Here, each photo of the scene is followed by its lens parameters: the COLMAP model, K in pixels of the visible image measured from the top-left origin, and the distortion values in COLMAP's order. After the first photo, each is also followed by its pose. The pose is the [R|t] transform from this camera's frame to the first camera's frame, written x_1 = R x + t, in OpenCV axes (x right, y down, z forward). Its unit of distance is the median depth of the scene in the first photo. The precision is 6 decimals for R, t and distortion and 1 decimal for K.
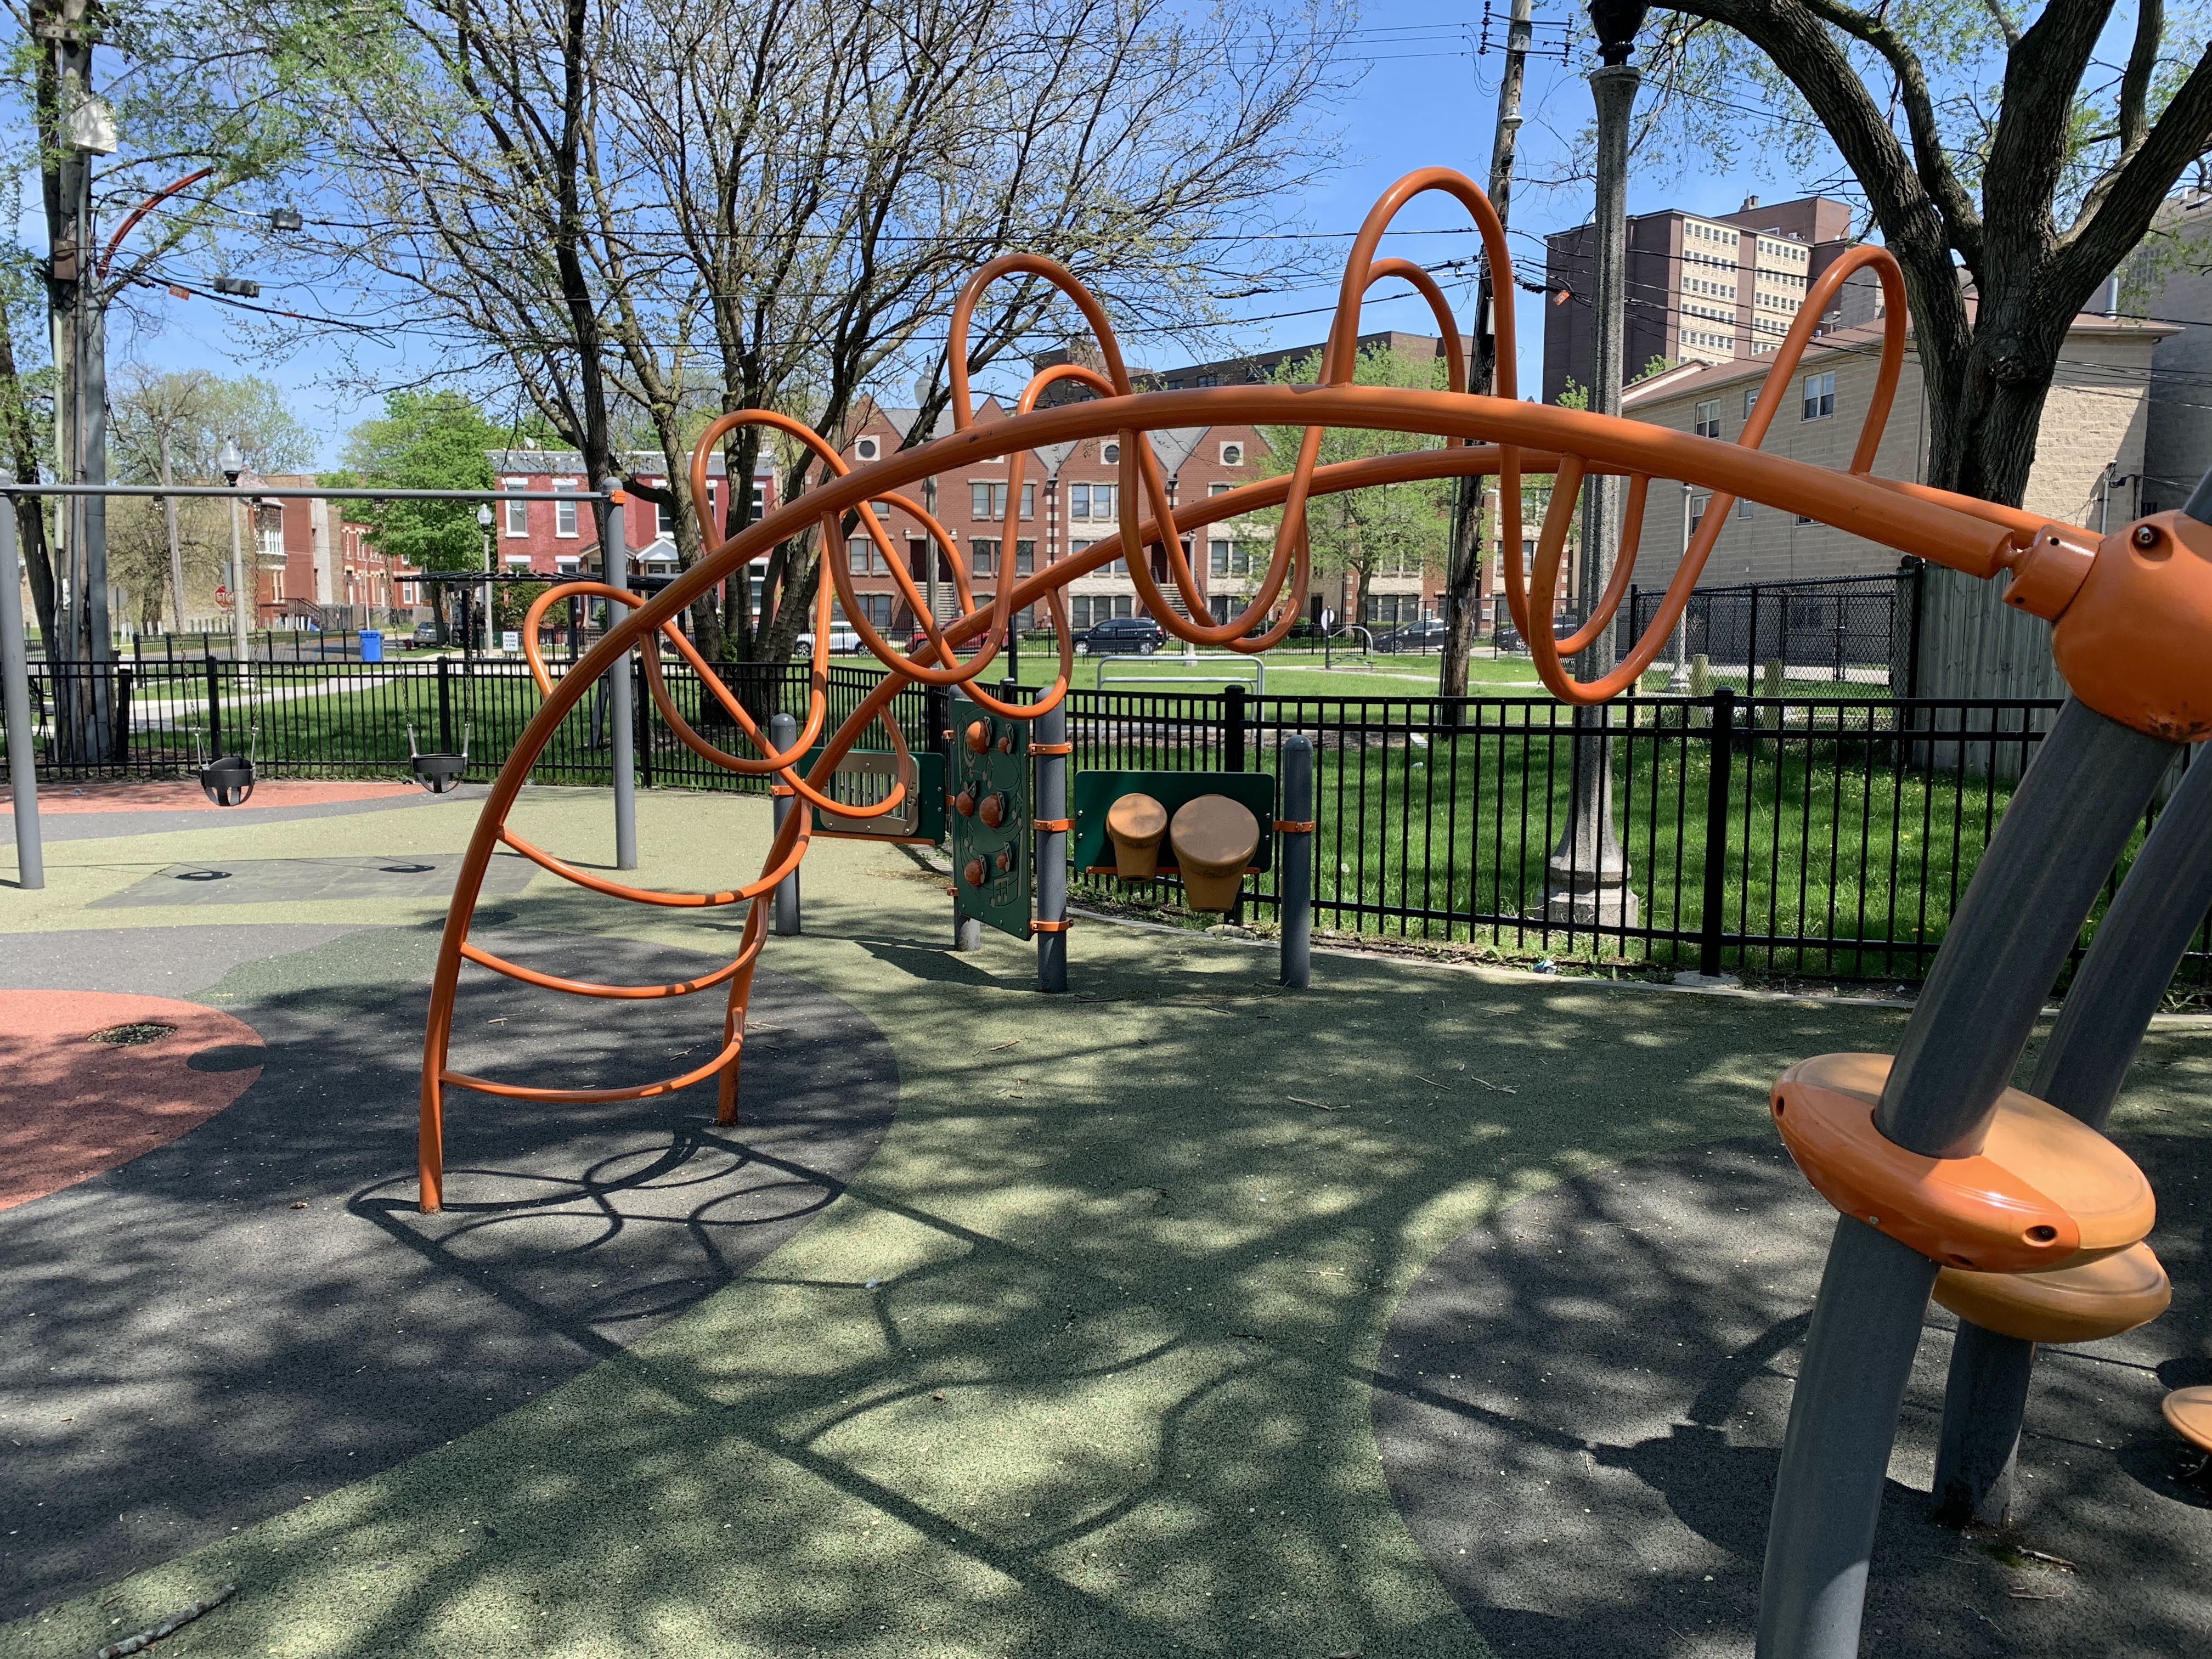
lens RADIAL K [[1674.9, 0, 1111.5], [0, 1674.9, 825.0], [0, 0, 1]] dist [0.009196, -0.007650]
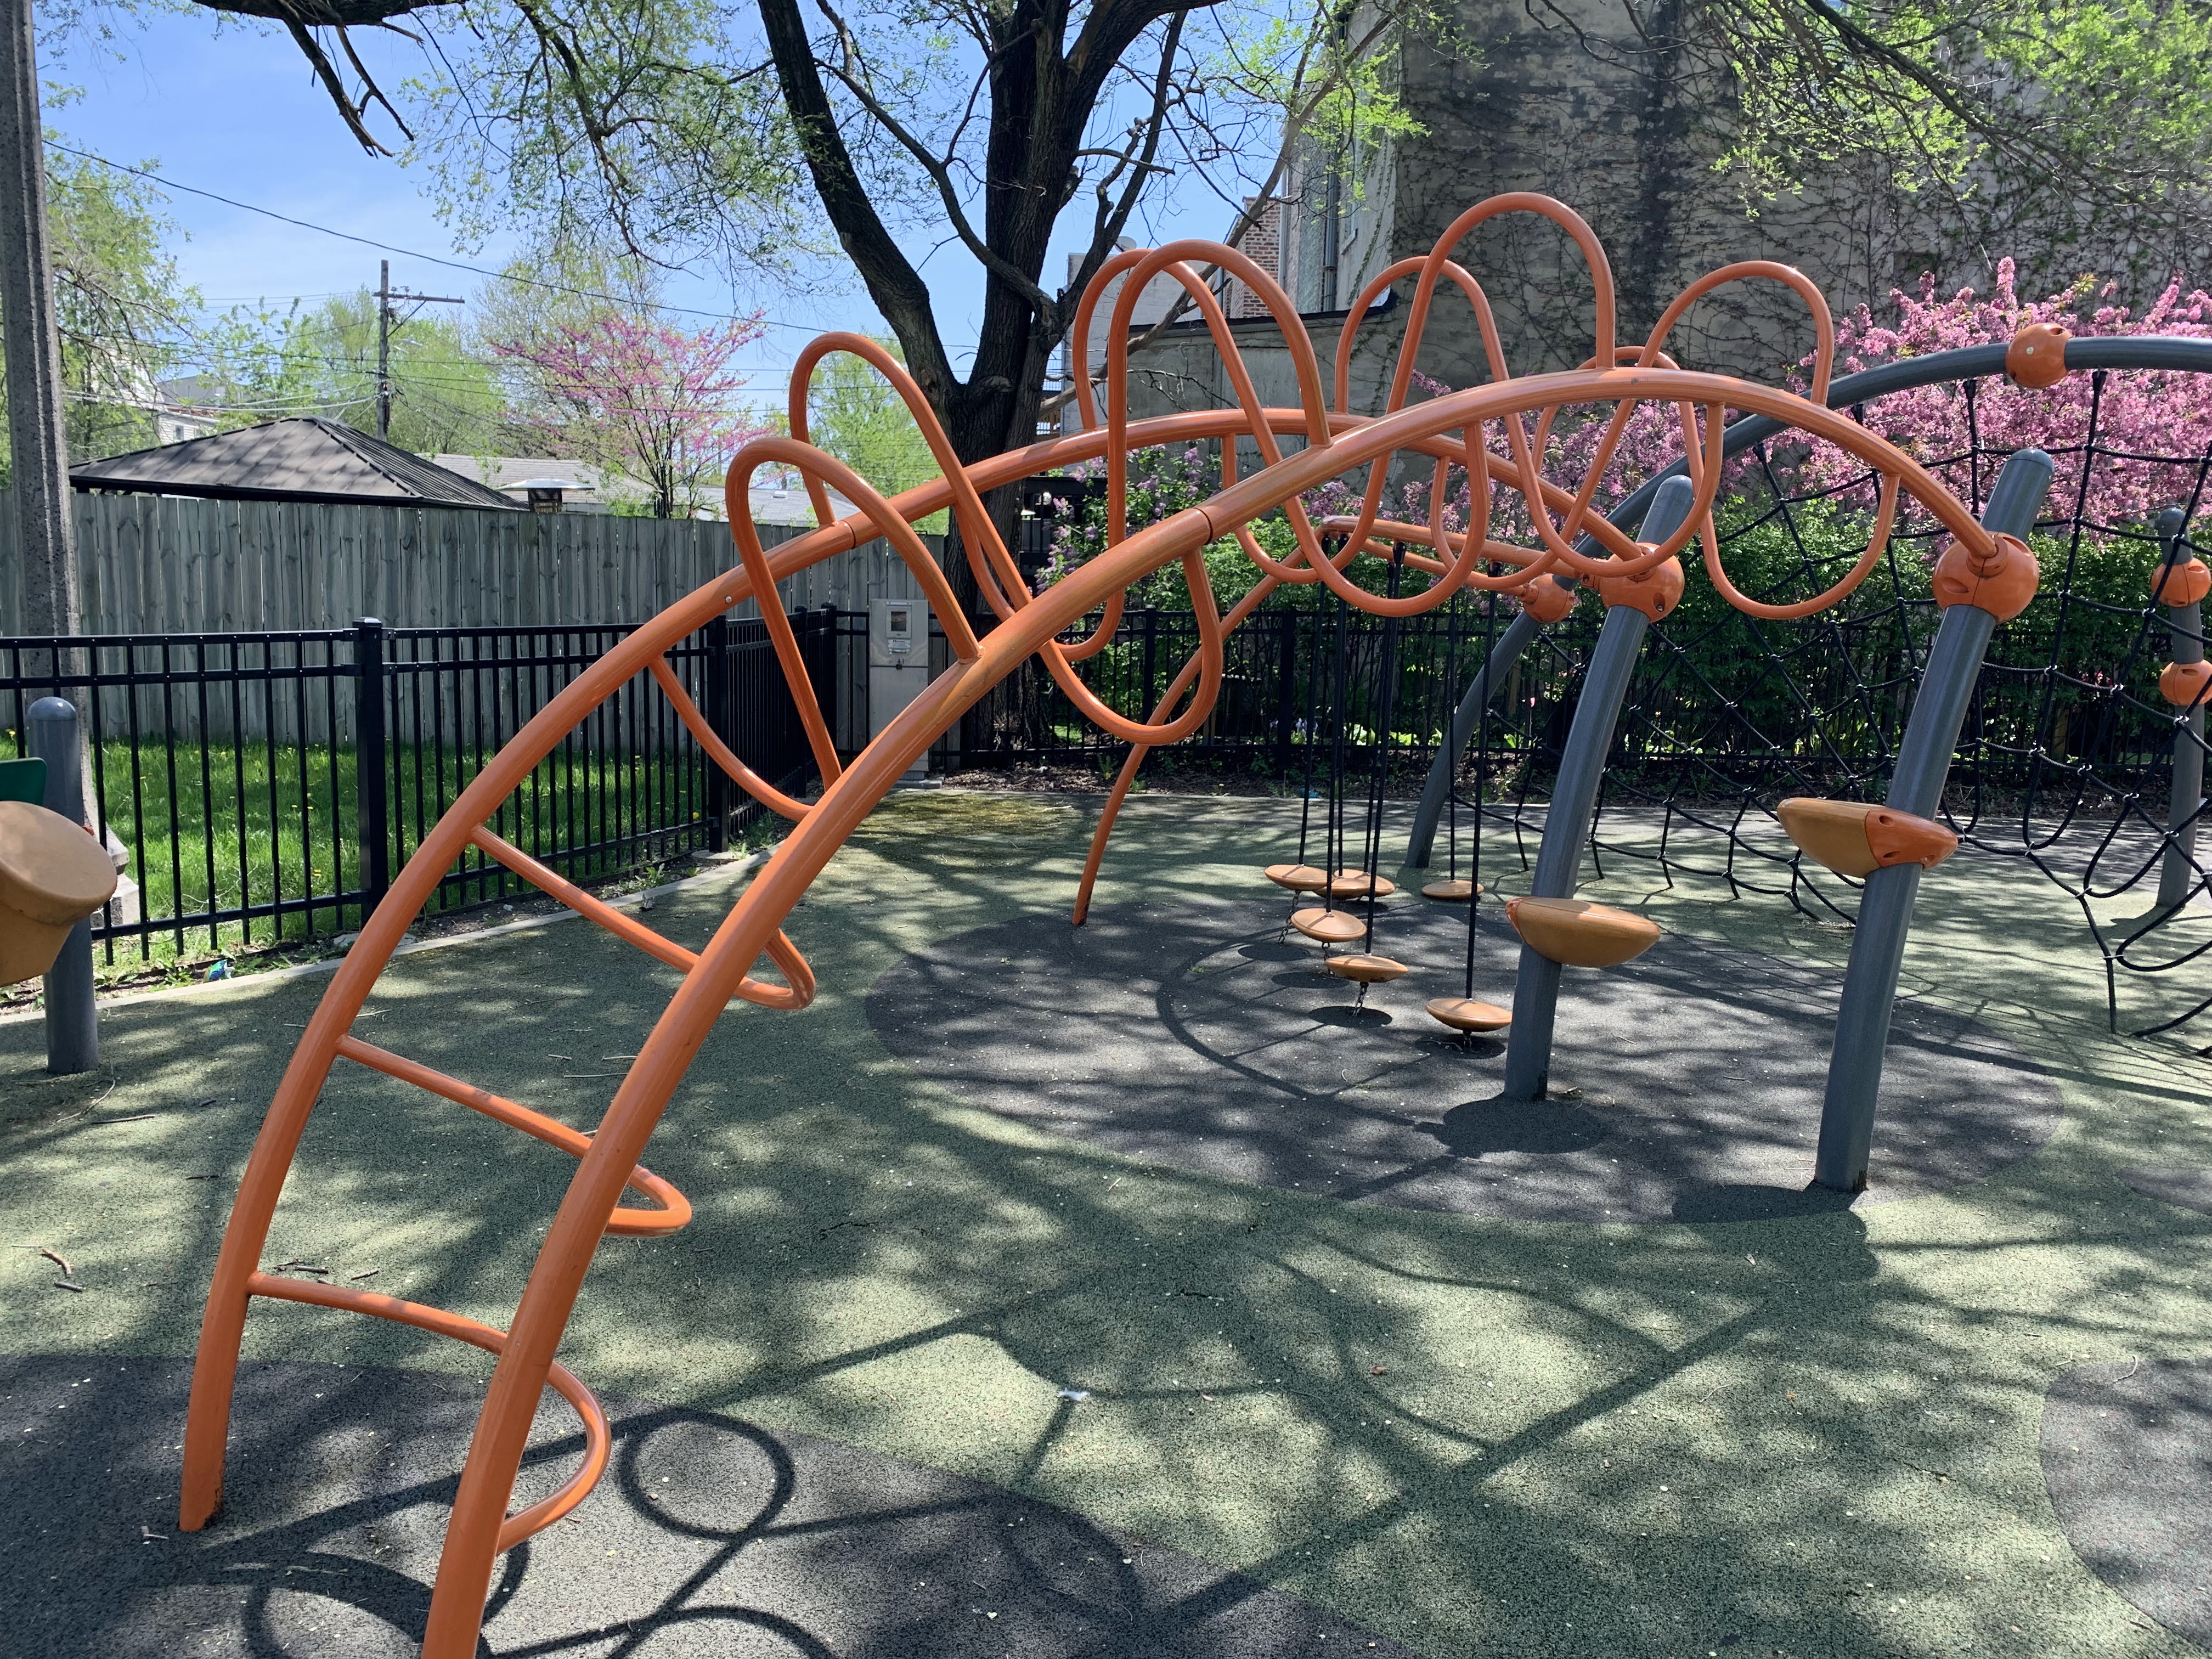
lens RADIAL K [[1681.6, 0, 1109.6], [0, 1681.6, 838.4], [0, 0, 1]] dist [0.026962, -0.027876]
pose [[0.131421, -0.135650, 0.982002, -0.763021], [0.101984, 0.987188, 0.122718, -0.059837], [-0.986067, 0.084021, 0.143571, 0.762501]]
